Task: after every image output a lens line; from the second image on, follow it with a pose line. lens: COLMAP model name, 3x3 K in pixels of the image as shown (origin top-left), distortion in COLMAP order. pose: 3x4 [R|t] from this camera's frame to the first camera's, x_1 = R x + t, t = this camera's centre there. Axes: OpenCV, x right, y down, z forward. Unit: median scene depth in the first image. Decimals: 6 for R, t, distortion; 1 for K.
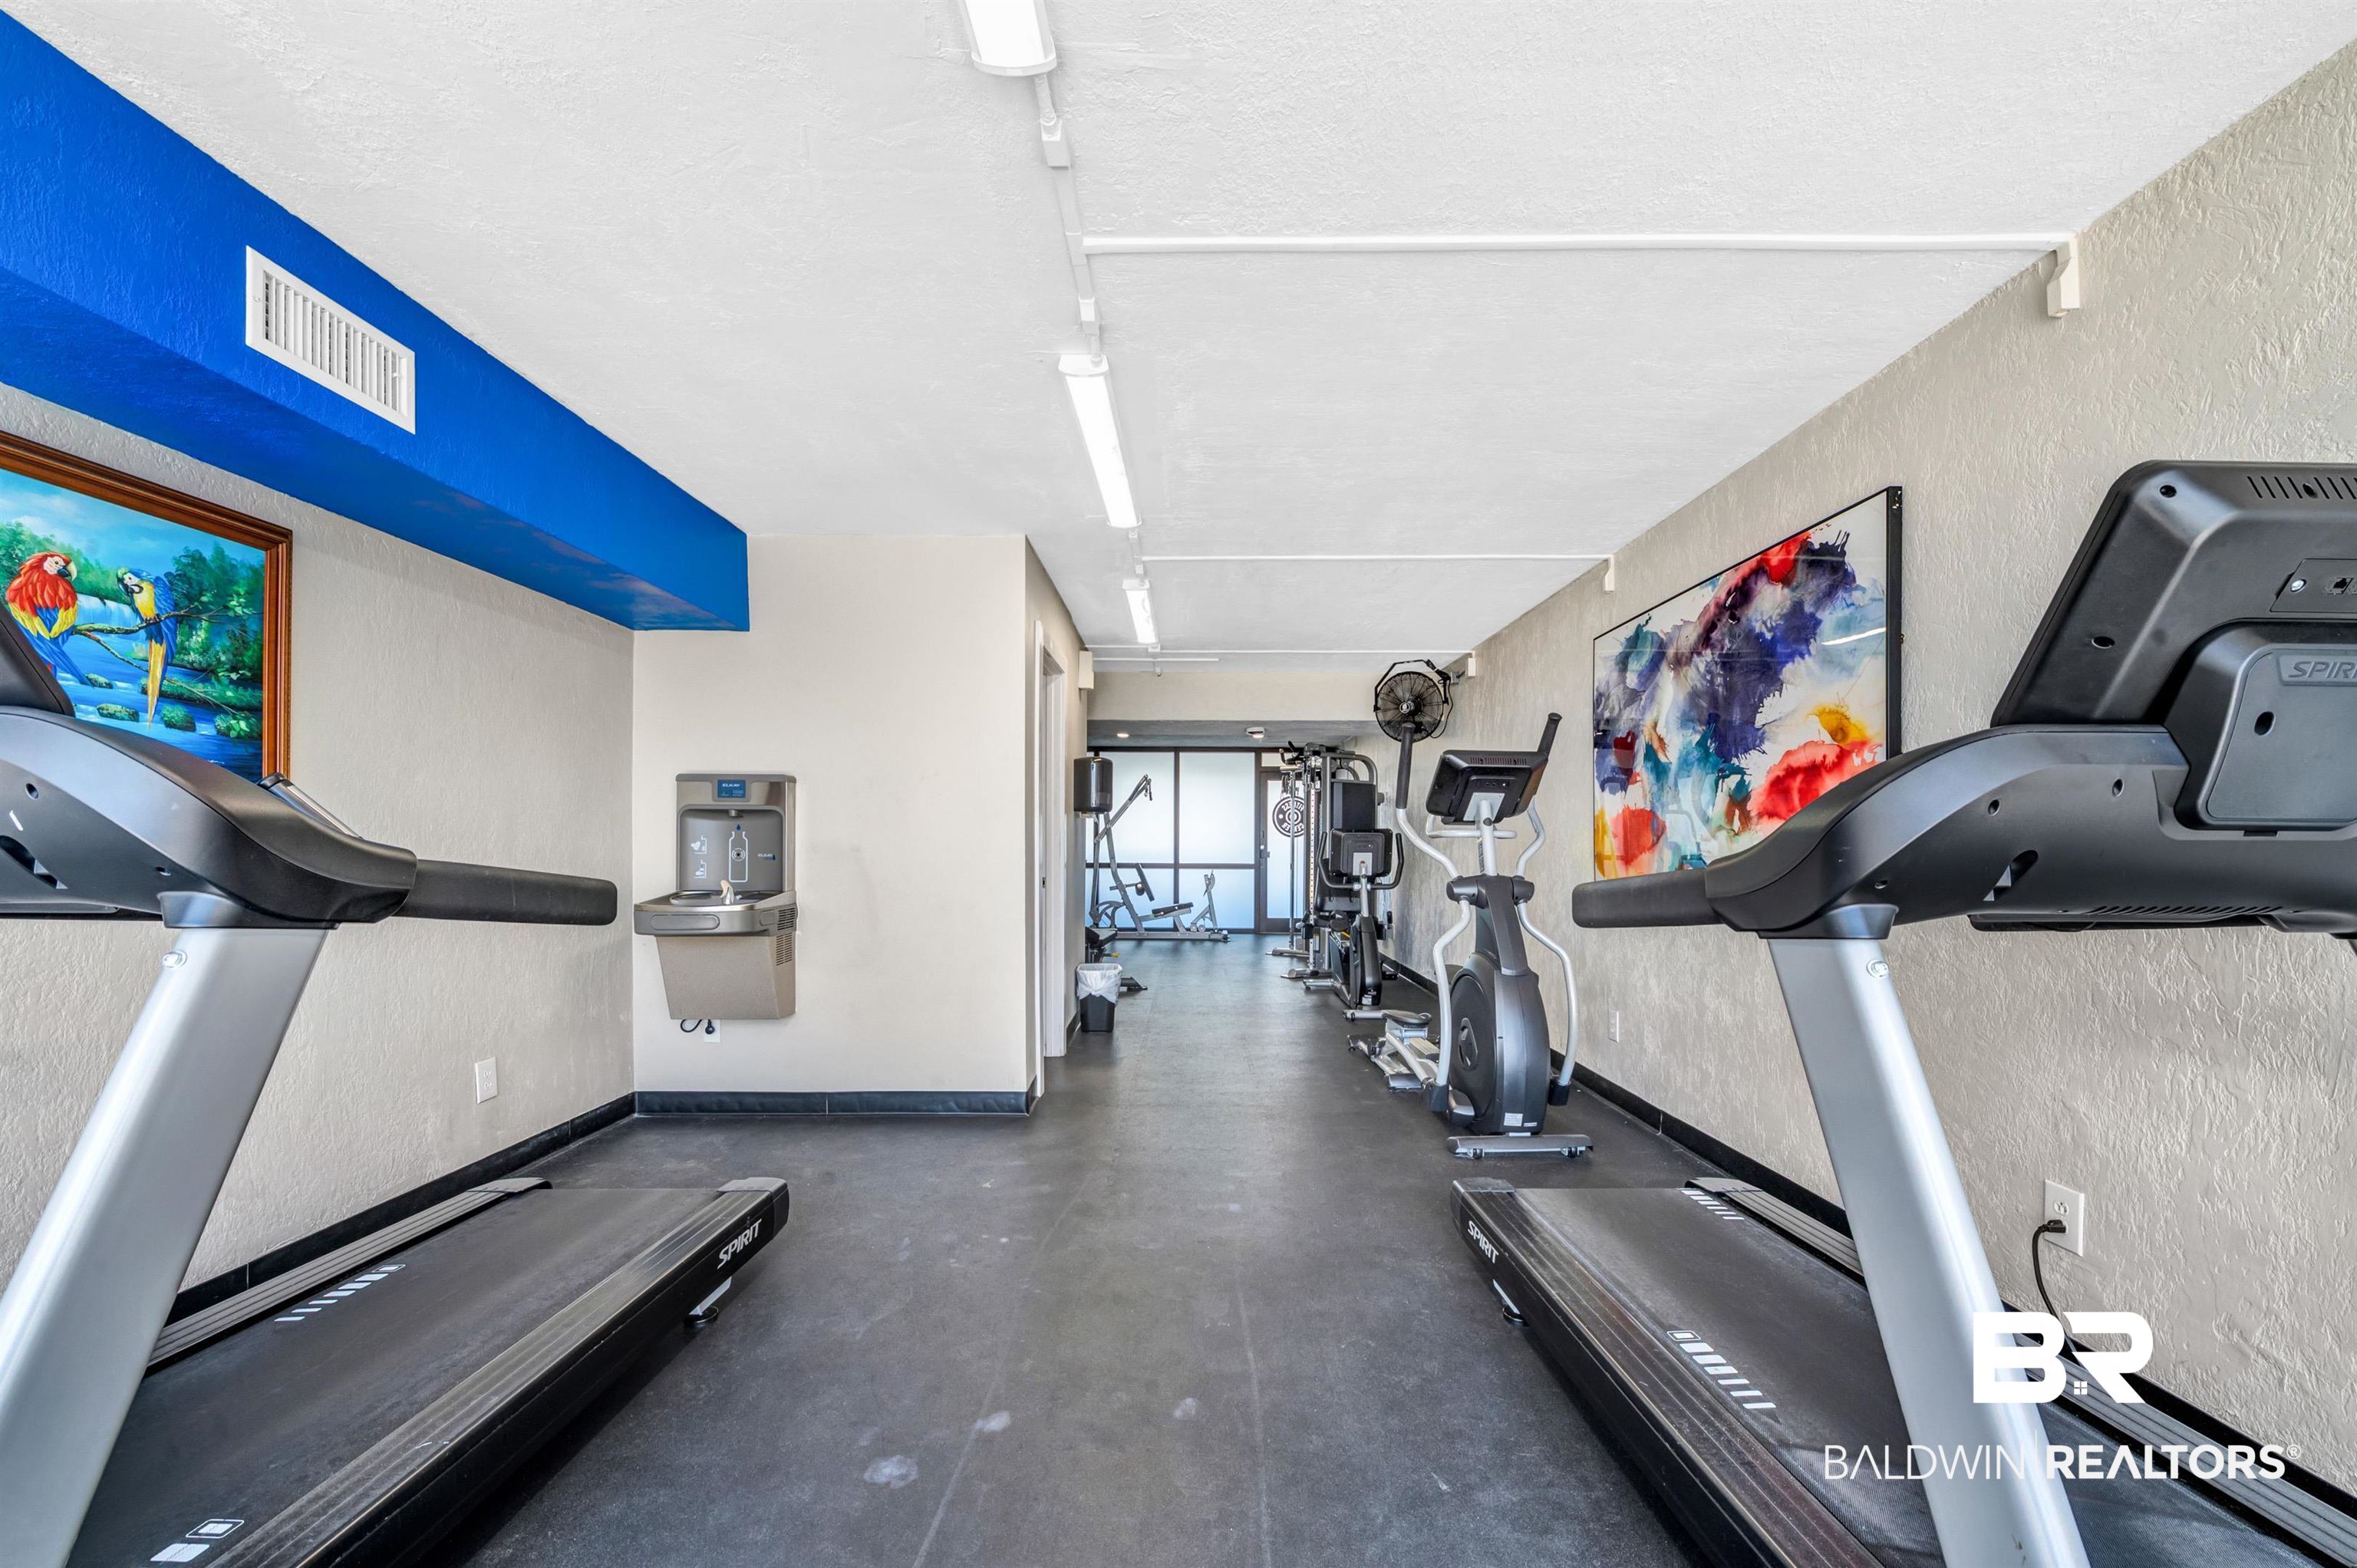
lens RADIAL K [[949.2, 0, 1172.6], [0, 949.2, 850.7], [0, 0, 1]] dist [-0.005959, -0.001210]
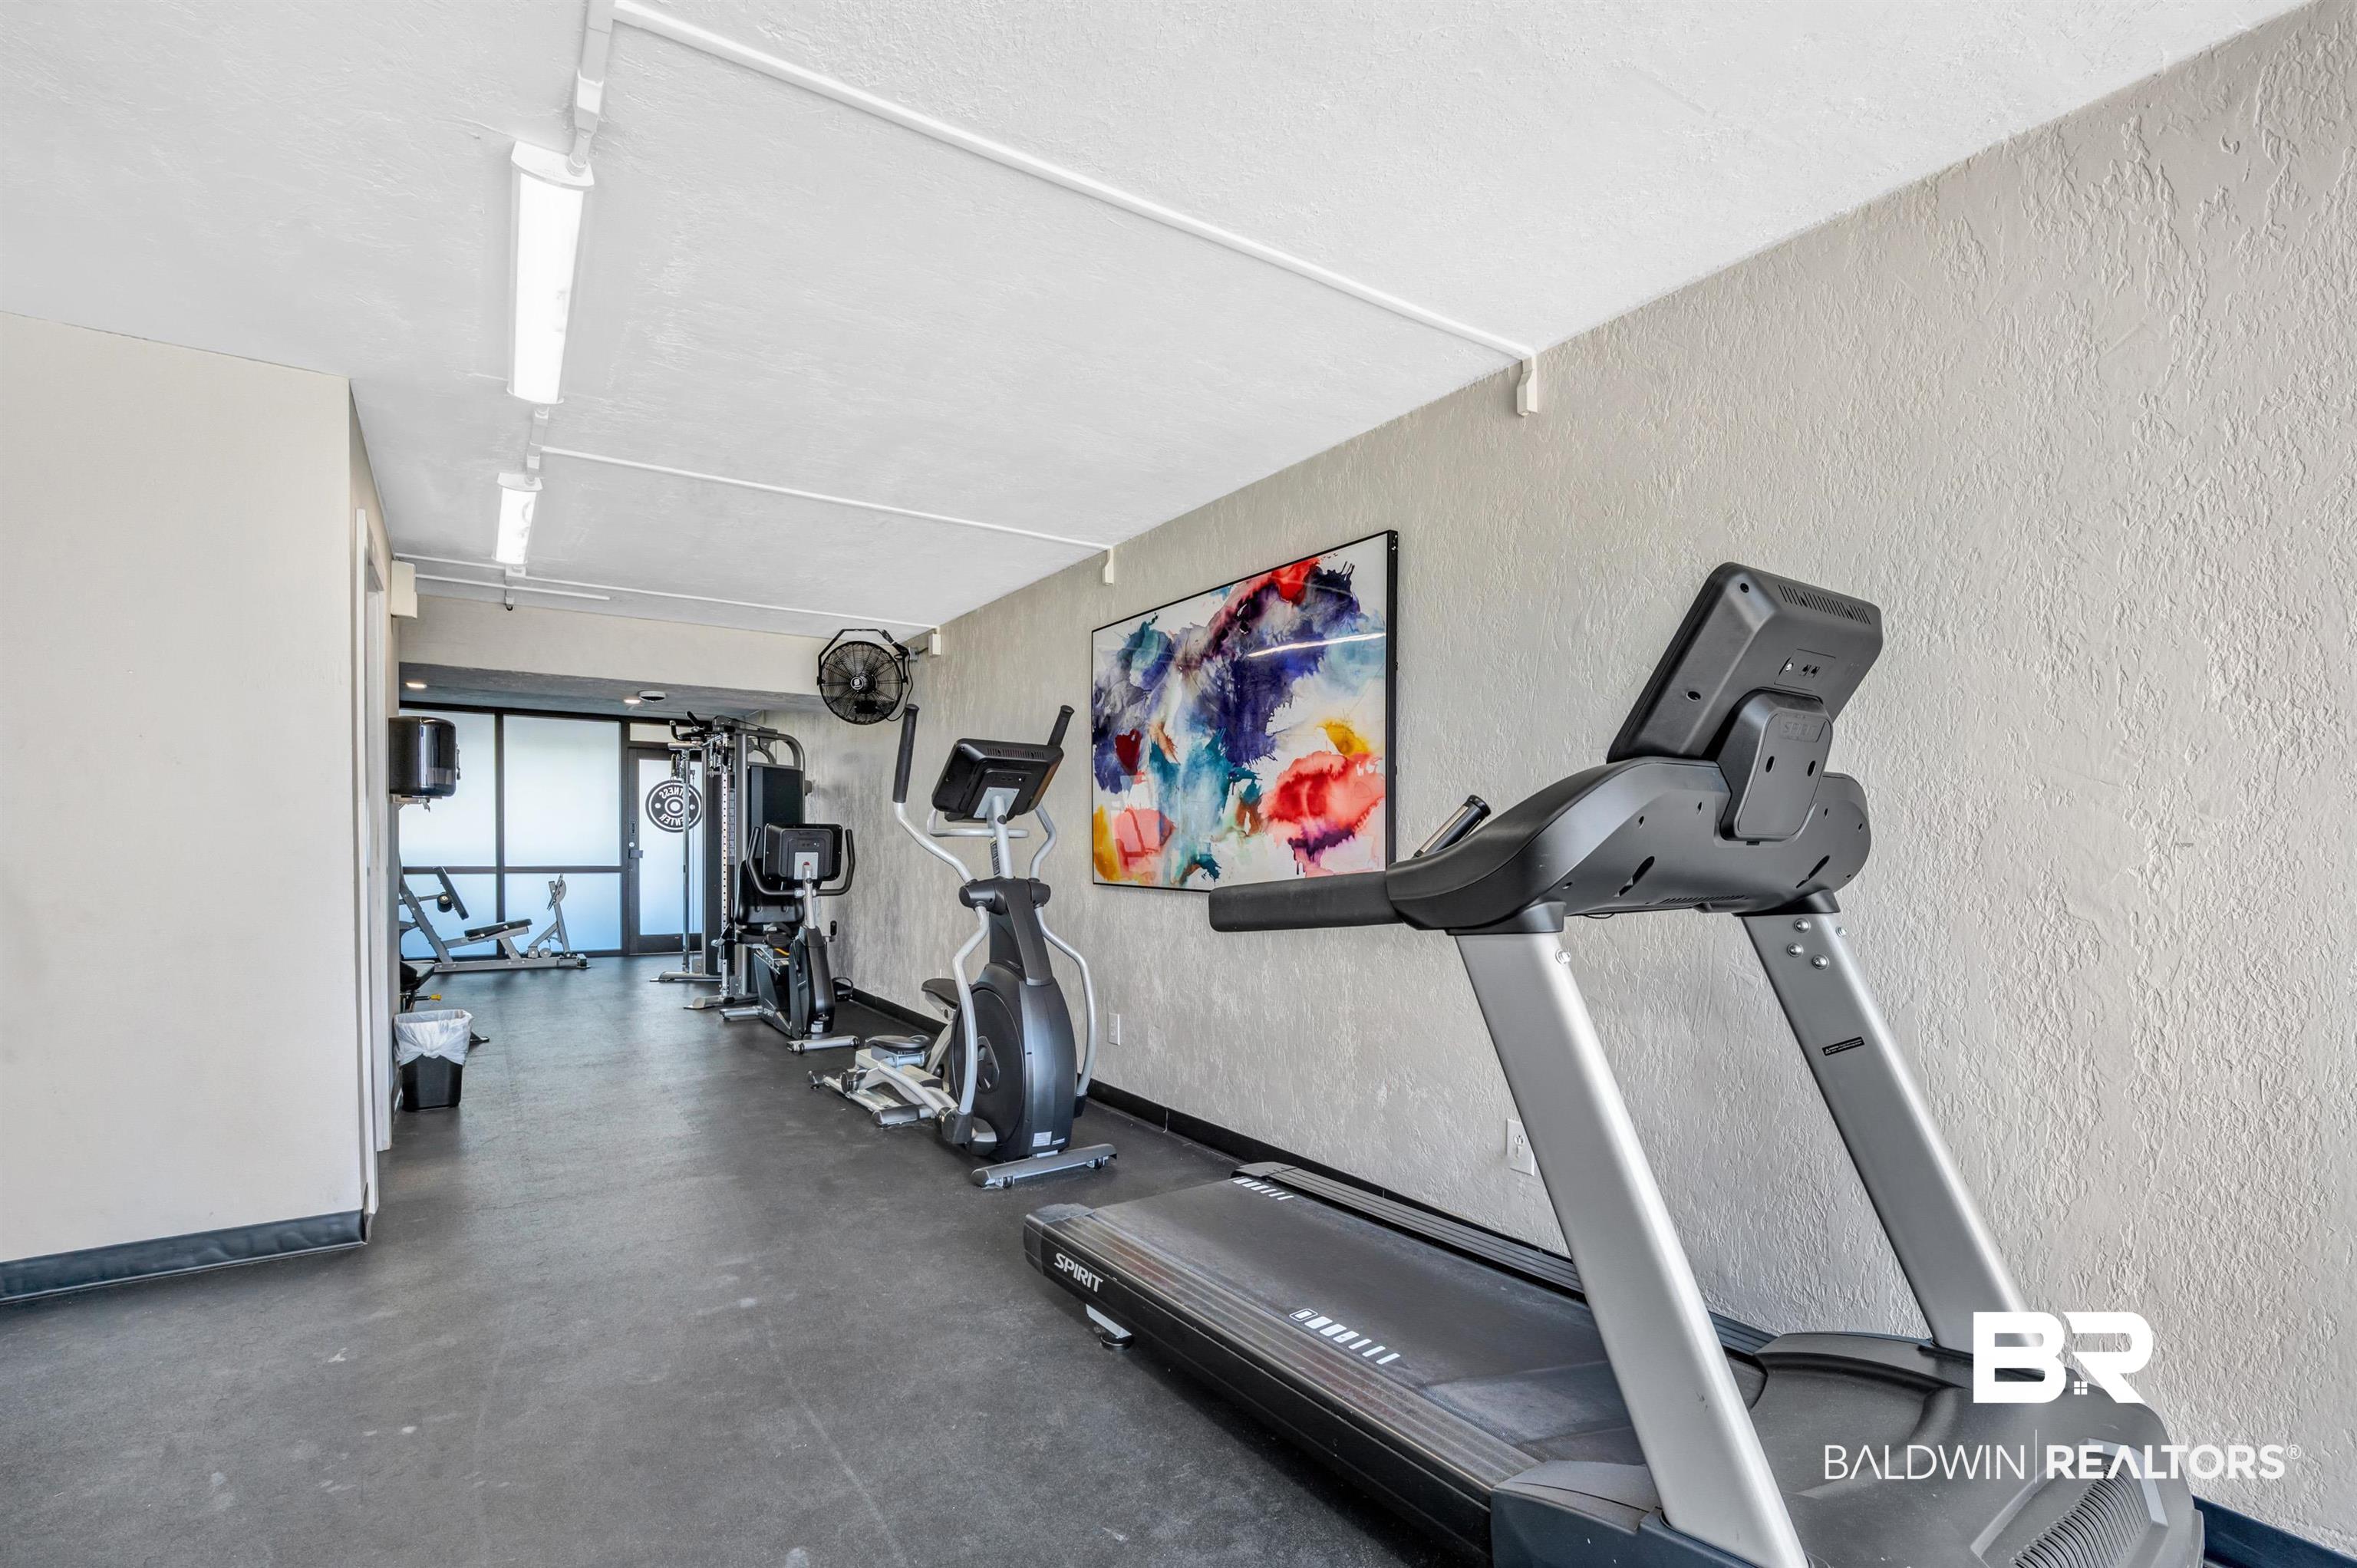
lens RADIAL K [[1076.2, 0, 1194.1], [0, 1076.2, 870.0], [0, 0, 1]] dist [-0.006694, -0.001265]
pose [[0.821721, -0.012480, 0.569754, -0.132426], [0.000835, 0.999785, 0.020695, -0.004071], [-0.569890, -0.016530, 0.821555, 0.053117]]
